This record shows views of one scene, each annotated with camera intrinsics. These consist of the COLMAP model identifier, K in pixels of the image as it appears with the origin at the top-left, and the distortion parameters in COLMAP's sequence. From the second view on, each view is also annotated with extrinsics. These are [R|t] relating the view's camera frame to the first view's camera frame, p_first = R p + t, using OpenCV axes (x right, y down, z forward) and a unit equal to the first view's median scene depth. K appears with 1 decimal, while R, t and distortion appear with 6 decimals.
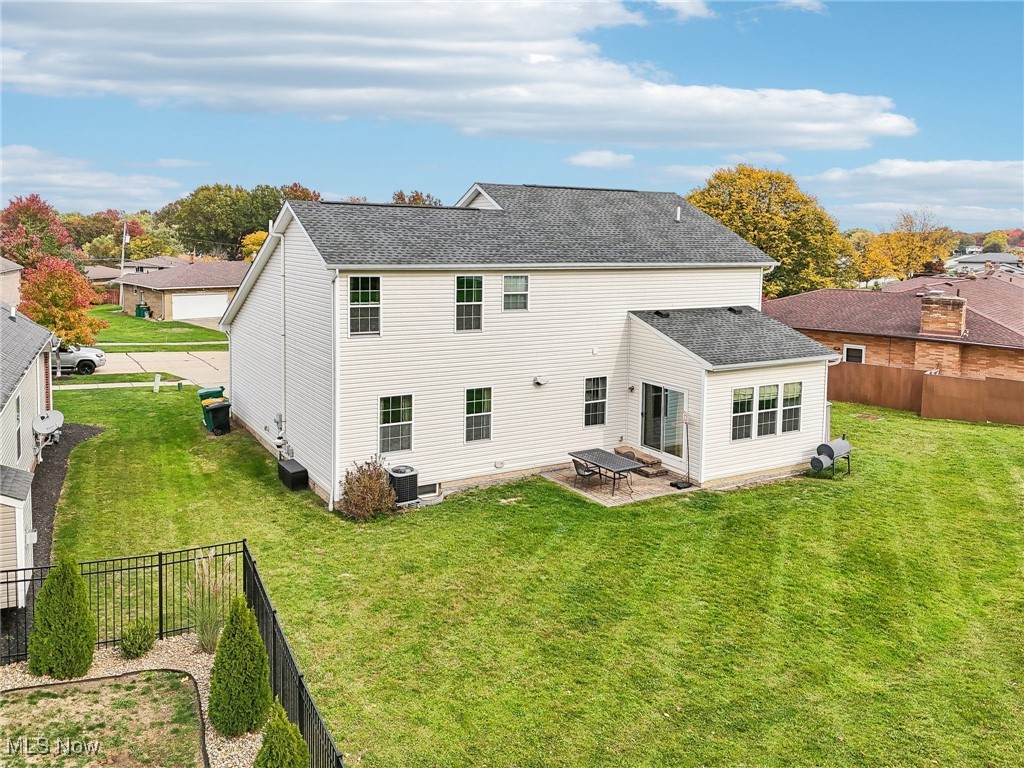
lens RADIAL K [[790.4, 0, 470.7], [0, 790.4, 292.8], [0, 0, 1]] dist [0.052314, -0.040863]
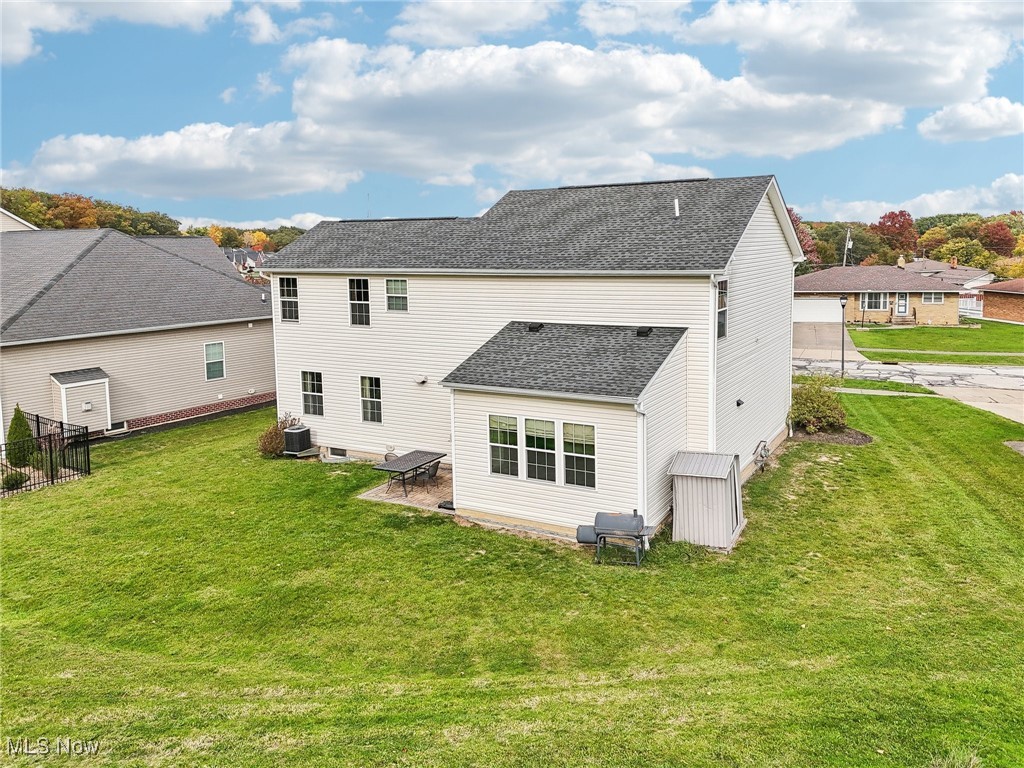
lens RADIAL K [[790.4, 0, 535.8], [0, 790.4, 304.3], [0, 0, 1]] dist [0.052314, -0.040863]
pose [[0.532818, 0.046795, -0.844935, 1.088508], [-0.033283, 0.998856, 0.034331, -0.031467], [0.845575, 0.009830, 0.533766, 0.577016]]
